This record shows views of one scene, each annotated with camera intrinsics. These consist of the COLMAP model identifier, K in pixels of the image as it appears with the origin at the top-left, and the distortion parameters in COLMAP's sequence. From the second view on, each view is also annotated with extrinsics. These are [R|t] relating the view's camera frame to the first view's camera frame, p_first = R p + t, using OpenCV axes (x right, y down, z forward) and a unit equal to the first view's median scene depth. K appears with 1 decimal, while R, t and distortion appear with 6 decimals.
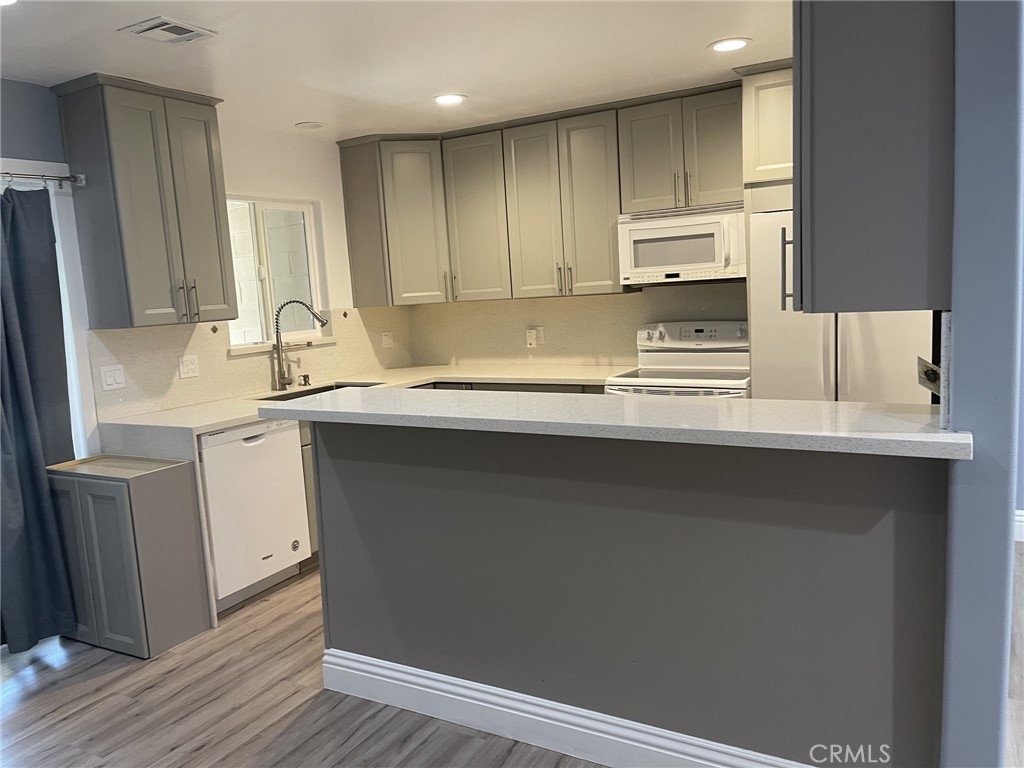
lens RADIAL K [[774.8, 0, 516.9], [0, 774.8, 391.2], [0, 0, 1]] dist [0.058802, -0.092256]
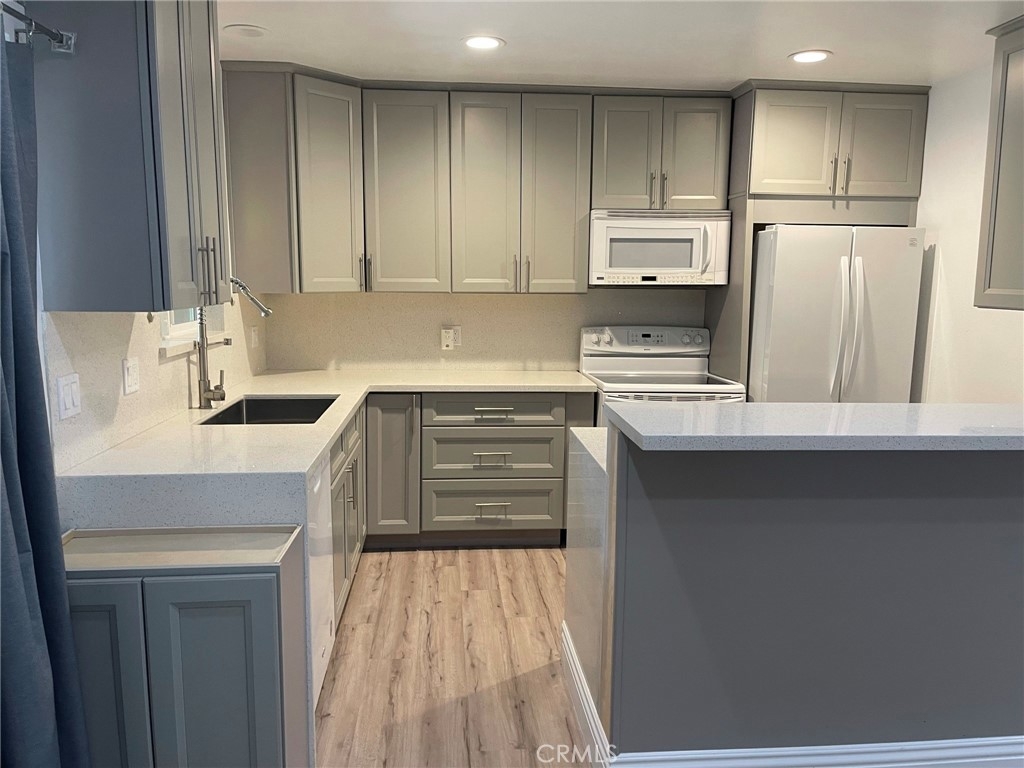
lens RADIAL K [[774.8, 0, 516.9], [0, 774.8, 391.2], [0, 0, 1]] dist [0.058802, -0.092256]
pose [[0.824679, -0.018452, 0.565300, -0.475990], [0.019968, 0.999794, 0.003505, -0.013725], [-0.565248, 0.008397, 0.824878, 0.283943]]
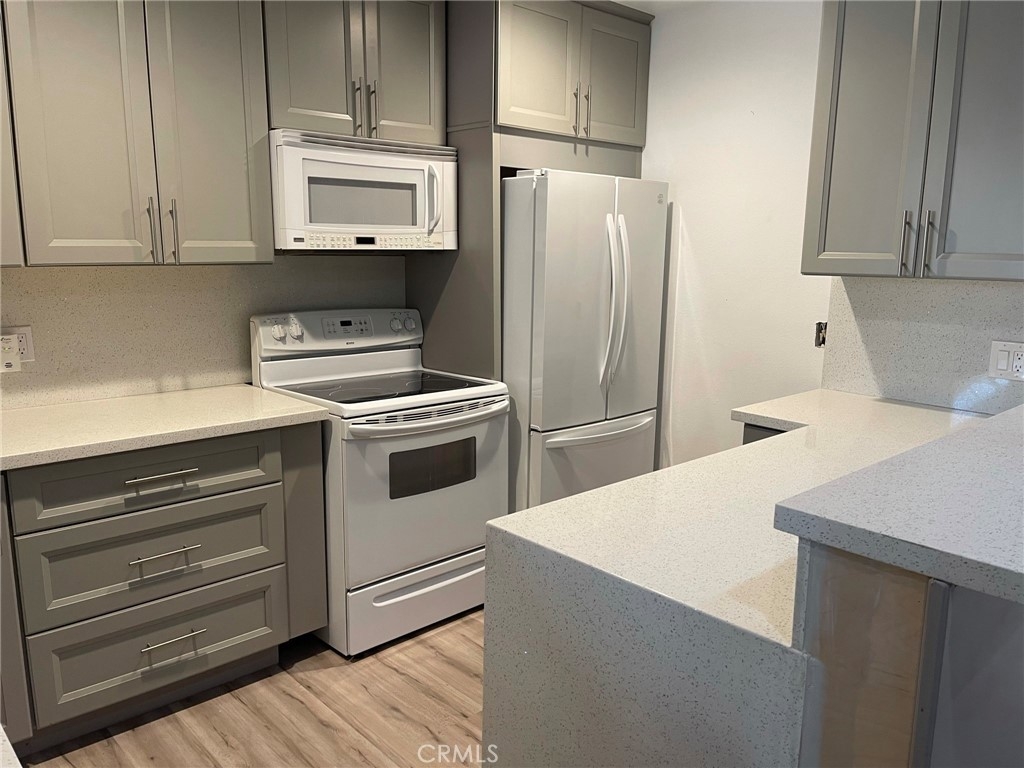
lens RADIAL K [[774.8, 0, 516.9], [0, 774.8, 391.2], [0, 0, 1]] dist [0.058802, -0.092256]
pose [[0.305394, -0.117528, 0.944945, -0.389512], [0.102496, 0.990646, 0.090086, -0.066189], [-0.946694, 0.069341, 0.314583, 0.660539]]
